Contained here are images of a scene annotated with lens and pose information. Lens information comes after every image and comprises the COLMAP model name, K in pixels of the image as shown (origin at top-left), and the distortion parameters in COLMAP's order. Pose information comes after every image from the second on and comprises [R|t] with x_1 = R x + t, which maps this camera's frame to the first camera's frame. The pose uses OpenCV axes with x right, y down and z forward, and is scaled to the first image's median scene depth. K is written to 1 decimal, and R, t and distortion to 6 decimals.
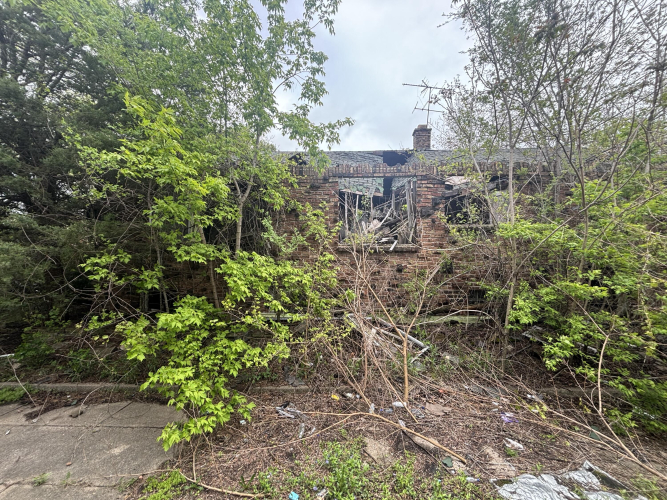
lens RADIAL K [[268.3, 0, 333.9], [0, 268.3, 251.4], [0, 0, 1]] dist [-0.001449, -0.000173]
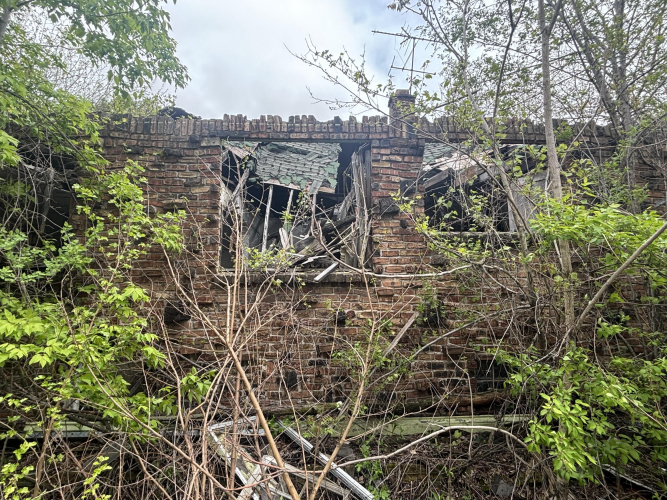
lens RADIAL K [[368.5, 0, 333.1], [0, 368.5, 250.0], [0, 0, 1]] dist [0.006958, 0.000838]
pose [[0.997583, 0.004343, 0.069347, 0.185242], [0.003242, 0.994048, -0.108899, 0.012971], [-0.069407, 0.108861, 0.991631, 0.308640]]
